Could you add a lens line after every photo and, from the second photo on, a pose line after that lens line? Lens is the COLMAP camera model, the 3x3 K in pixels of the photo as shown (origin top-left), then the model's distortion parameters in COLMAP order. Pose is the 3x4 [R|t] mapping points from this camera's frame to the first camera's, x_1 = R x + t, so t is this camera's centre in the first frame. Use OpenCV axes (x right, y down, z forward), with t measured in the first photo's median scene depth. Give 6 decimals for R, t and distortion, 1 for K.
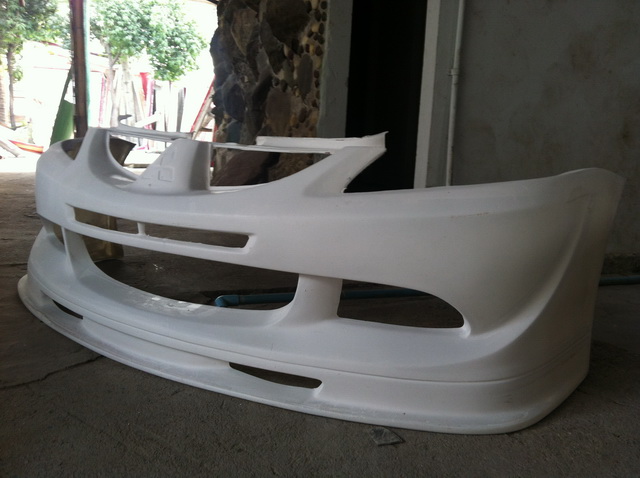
lens RADIAL K [[619.9, 0, 320.1], [0, 619.9, 236.6], [0, 0, 1]] dist [0.000942, 0.000000]
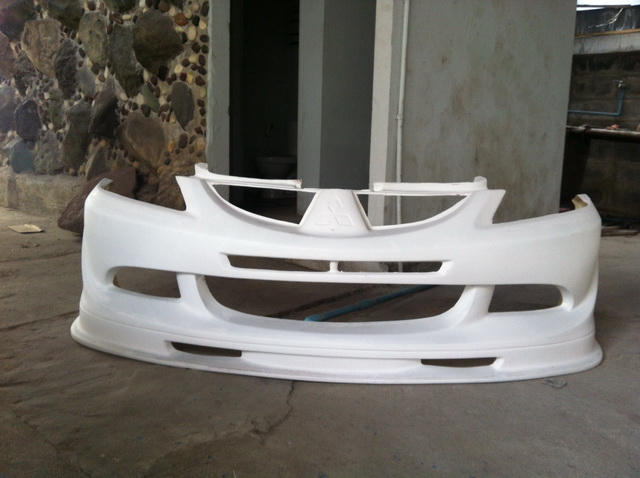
lens RADIAL K [[619.9, 0, 321.4], [0, 619.9, 240.8], [0, 0, 1]] dist [0.000942, 0.000000]
pose [[0.852847, -0.098322, 0.512820, -0.395439], [0.094035, 0.994975, 0.034379, -0.045817], [-0.513624, 0.018903, 0.857807, -0.006694]]
